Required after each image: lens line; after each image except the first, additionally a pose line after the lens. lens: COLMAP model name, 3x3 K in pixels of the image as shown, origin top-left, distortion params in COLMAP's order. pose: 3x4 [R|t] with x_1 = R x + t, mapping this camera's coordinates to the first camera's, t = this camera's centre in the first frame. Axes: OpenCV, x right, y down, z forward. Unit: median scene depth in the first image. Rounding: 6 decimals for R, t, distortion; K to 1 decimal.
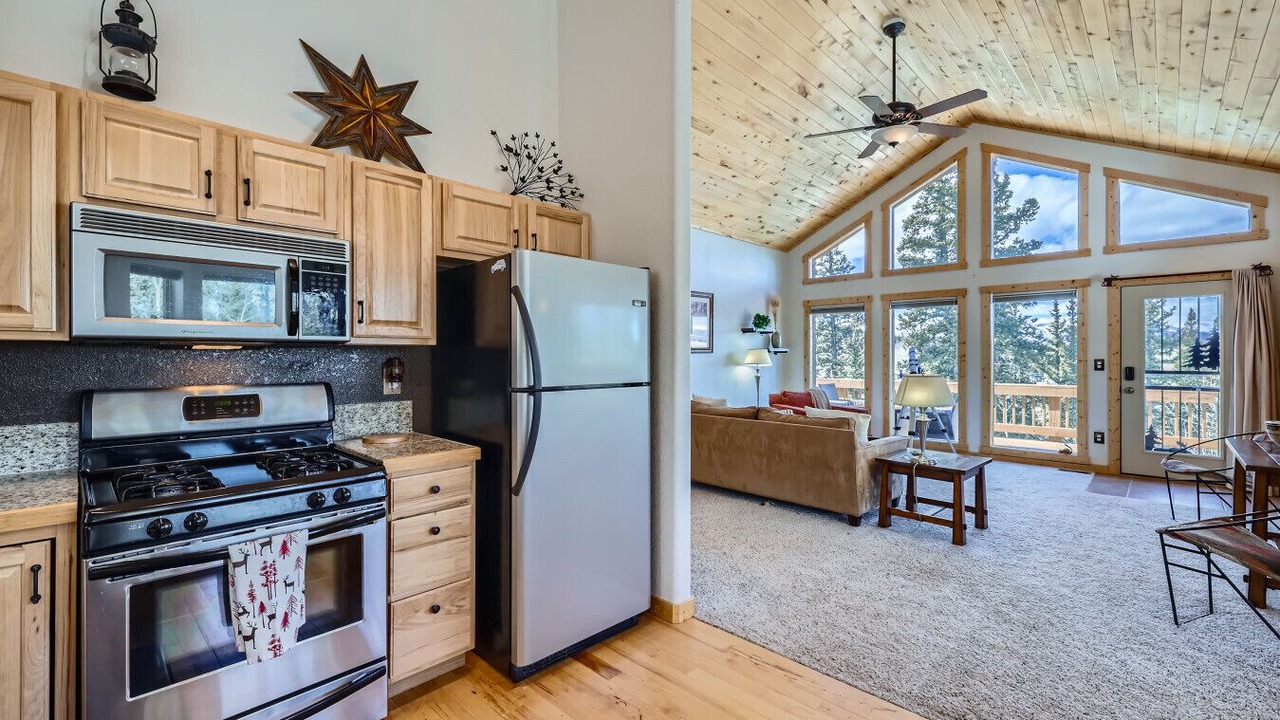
lens RADIAL K [[542.5, 0, 635.2], [0, 542.5, 357.9], [0, 0, 1]] dist [0.008176, -0.002134]
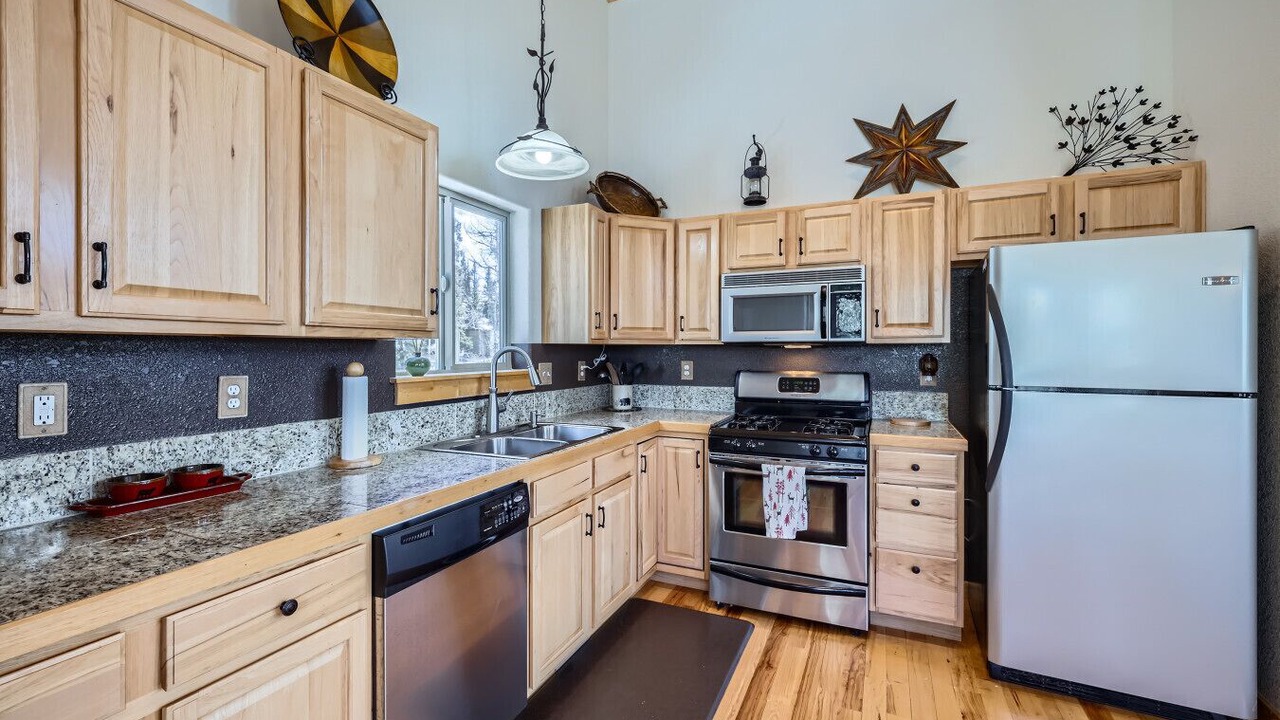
lens RADIAL K [[542.5, 0, 632.4], [0, 542.5, 352.6], [0, 0, 1]] dist [0.008176, -0.002134]
pose [[0.333488, 0.004714, -0.942743, 0.499694], [-0.004738, 0.999983, 0.003324, -0.005087], [0.942743, 0.003358, 0.333504, 0.033459]]
